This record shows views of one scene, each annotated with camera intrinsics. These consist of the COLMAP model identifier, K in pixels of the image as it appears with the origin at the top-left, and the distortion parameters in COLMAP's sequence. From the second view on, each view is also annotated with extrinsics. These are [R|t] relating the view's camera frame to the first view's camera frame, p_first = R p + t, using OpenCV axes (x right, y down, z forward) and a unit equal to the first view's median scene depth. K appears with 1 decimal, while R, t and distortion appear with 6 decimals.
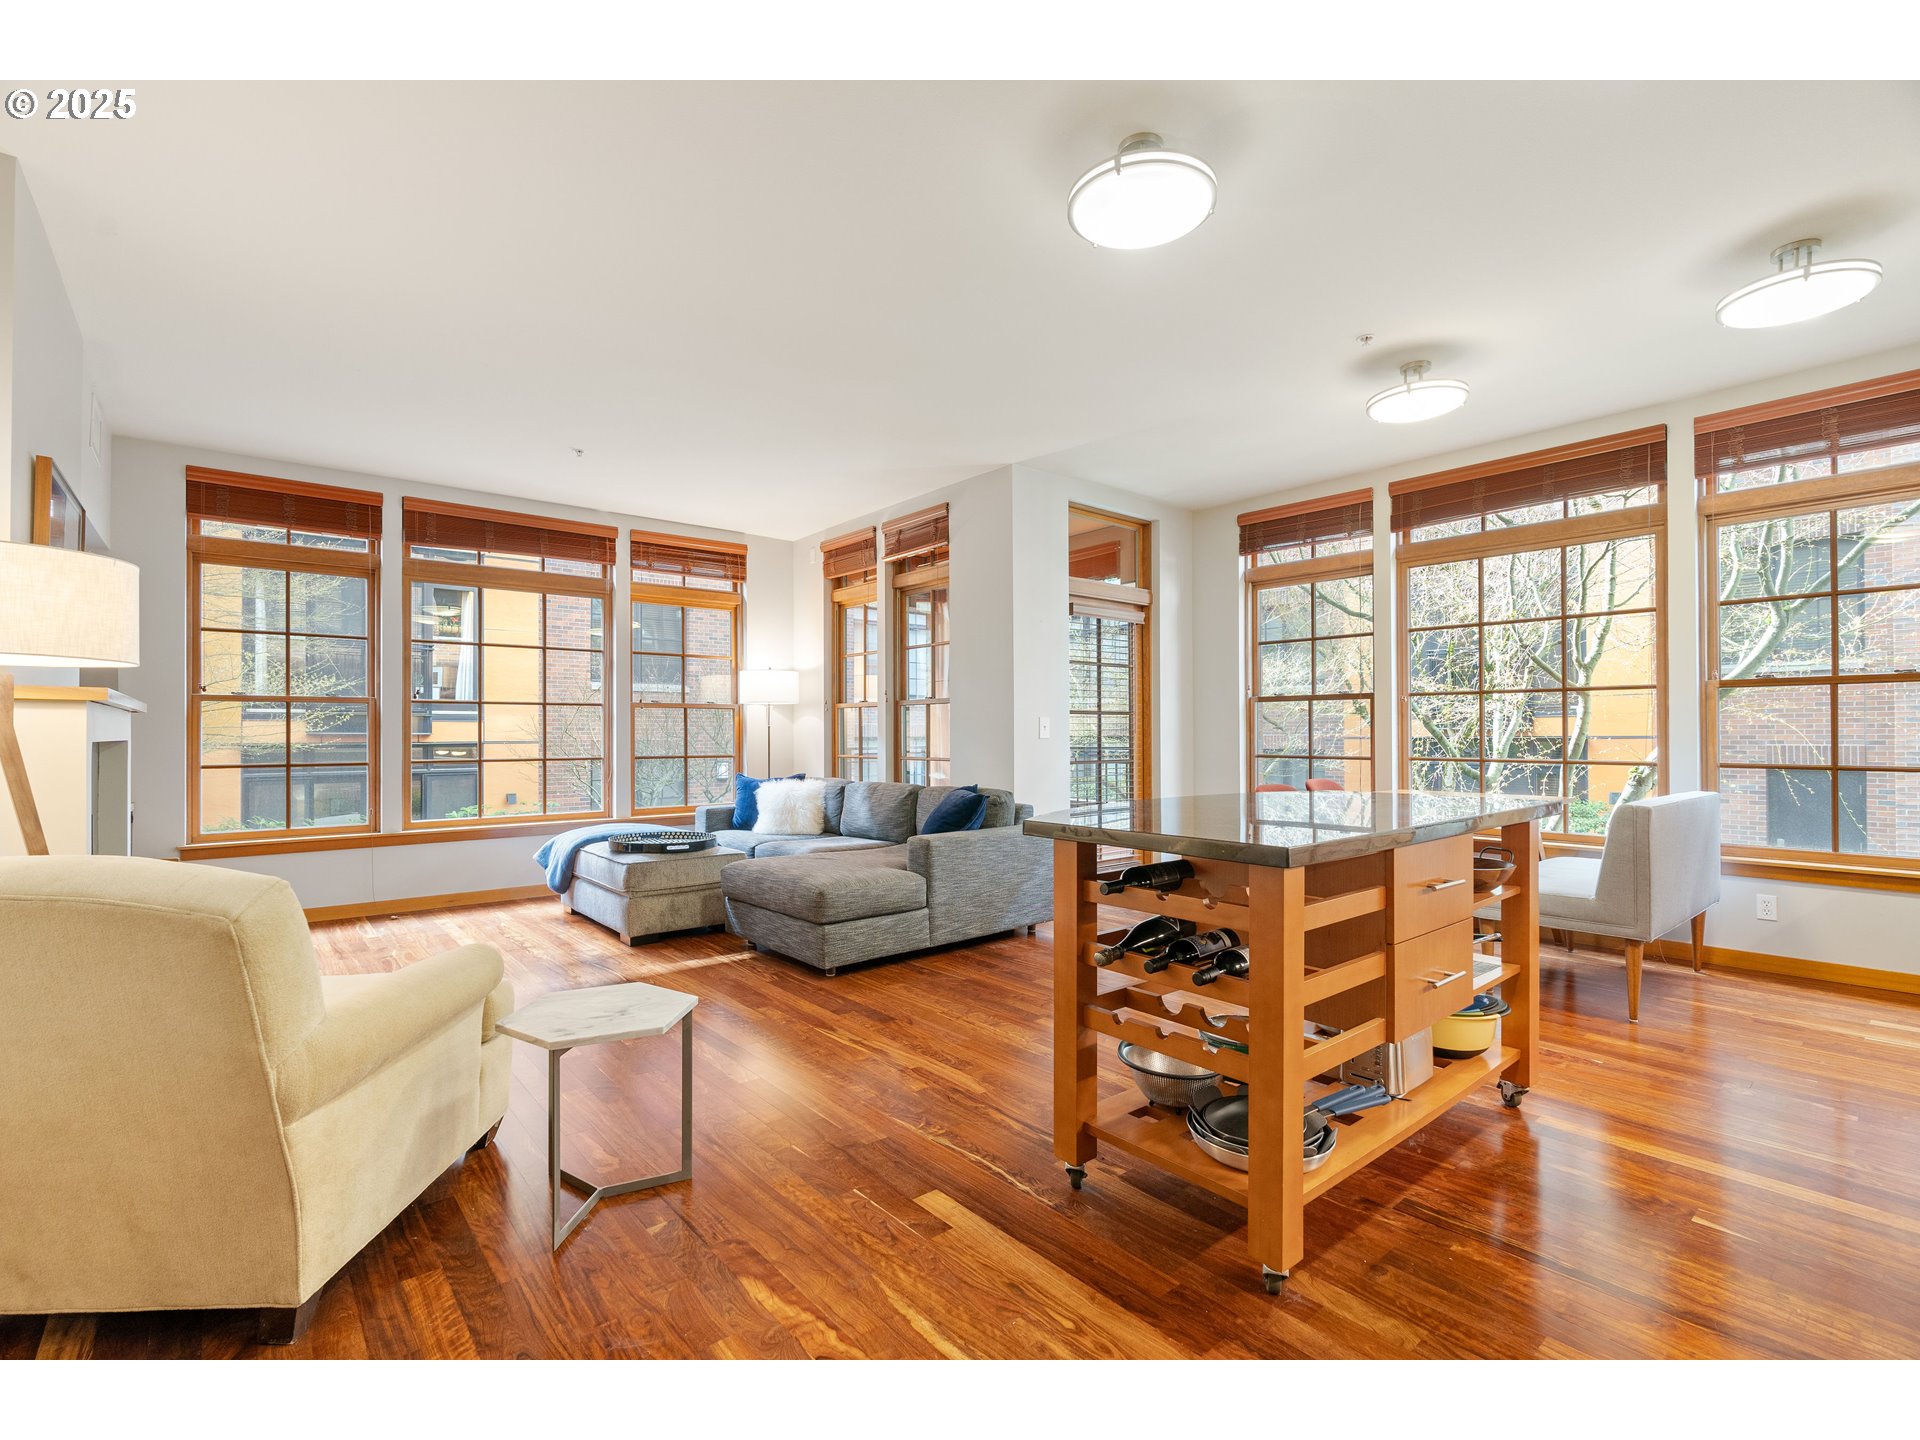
lens RADIAL K [[875.2, 0, 959.7], [0, 875.2, 728.0], [0, 0, 1]] dist [-0.001781, 0.000115]
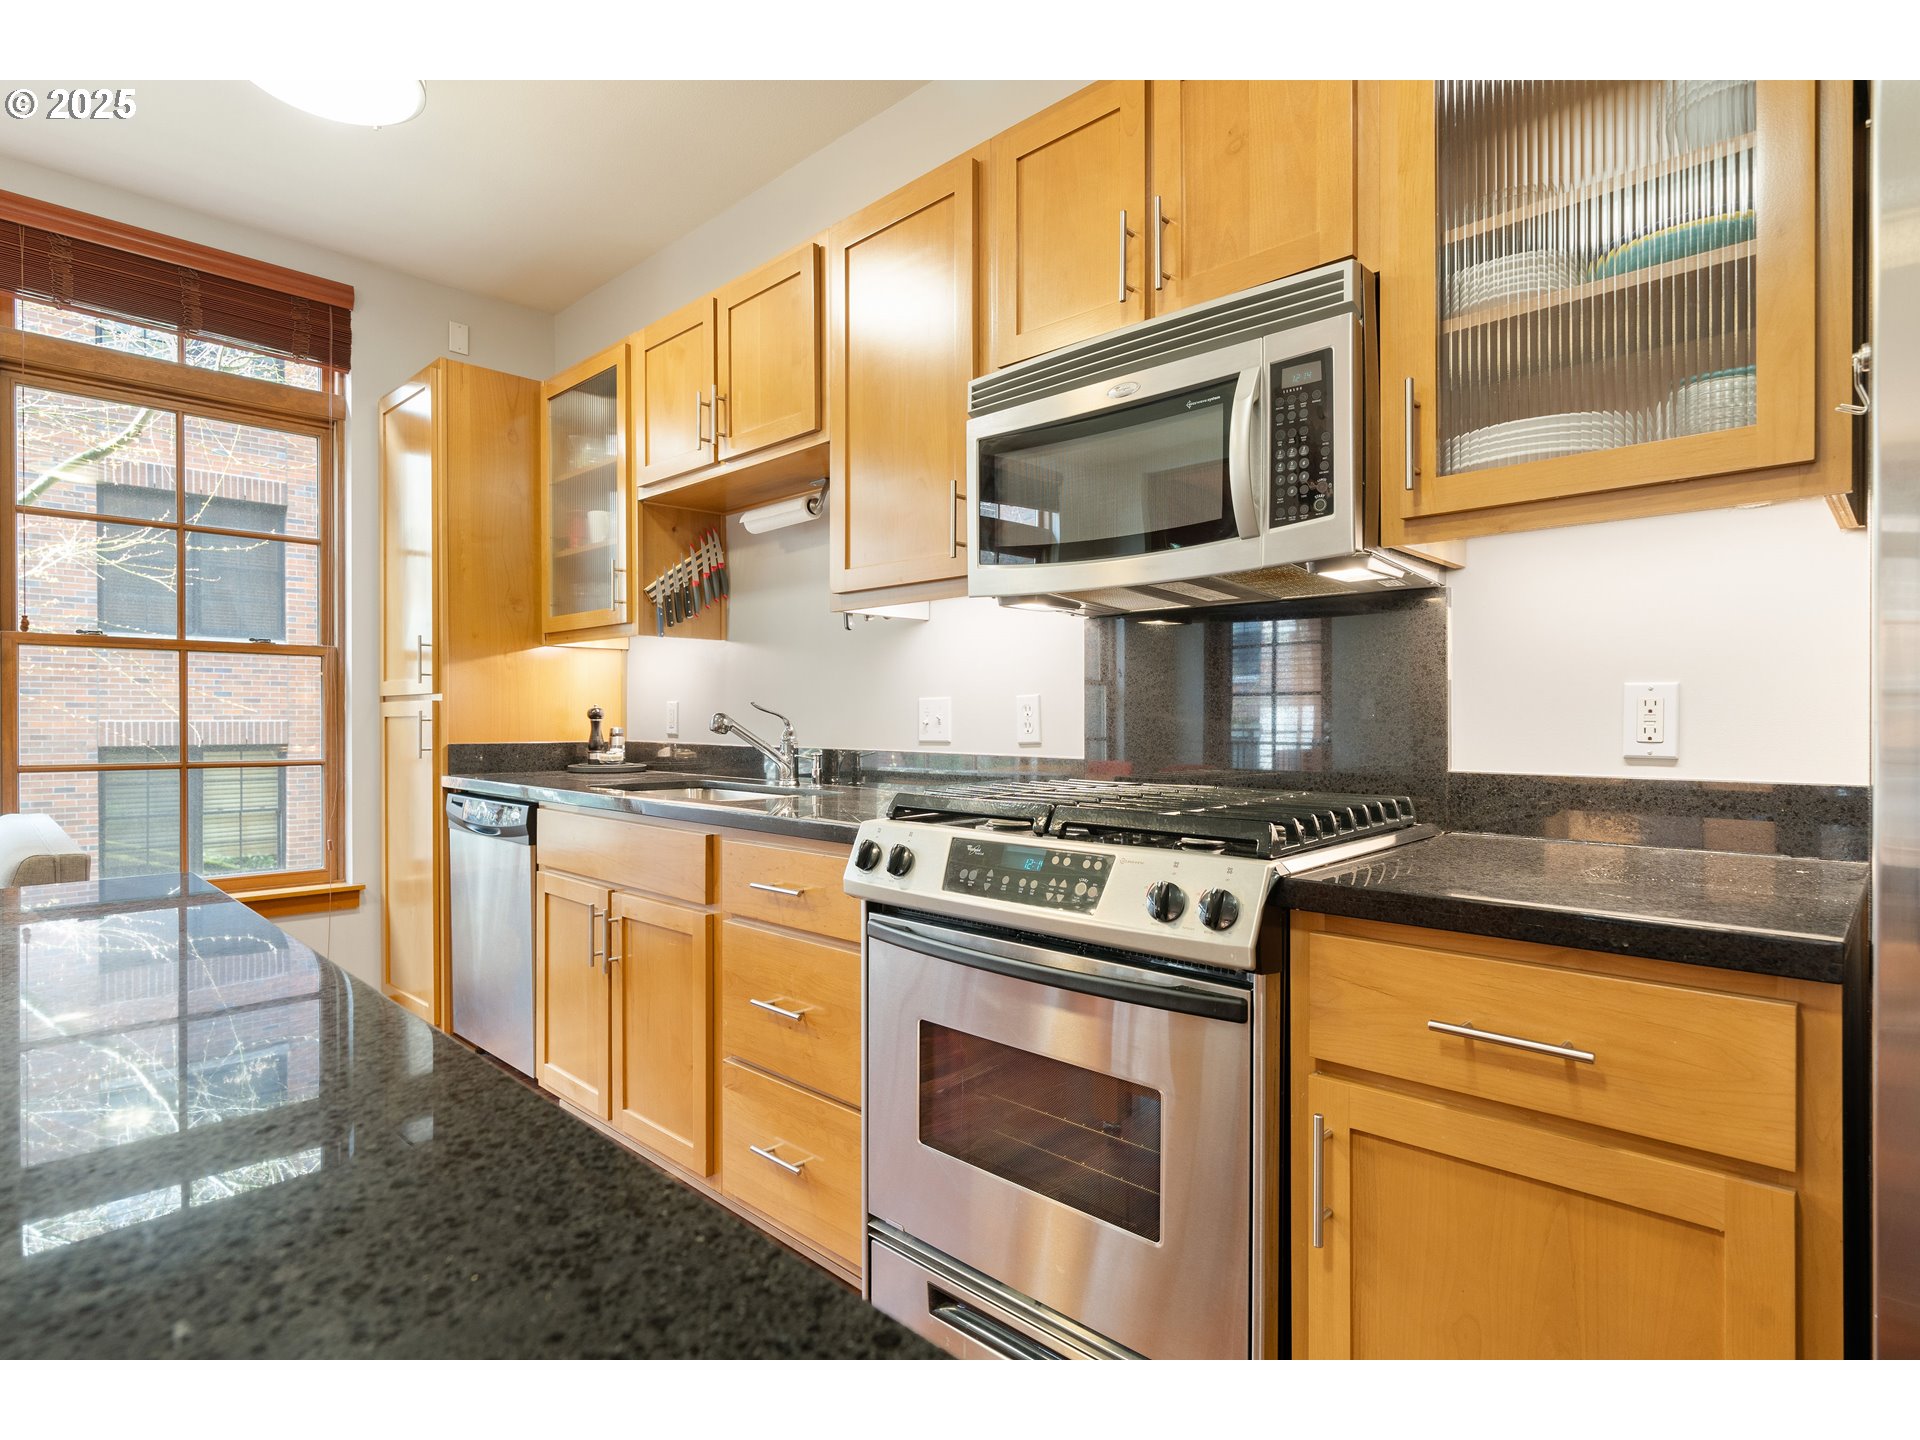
lens RADIAL K [[1003.6, 0, 955.4], [0, 1003.6, 725.2], [0, 0, 1]] dist [-0.004472, -0.000290]
pose [[-0.094525, -0.002775, 0.995519, 0.072440], [-0.007341, 0.999971, 0.002091, 0.003525], [-0.995495, -0.007110, -0.094543, 0.293704]]
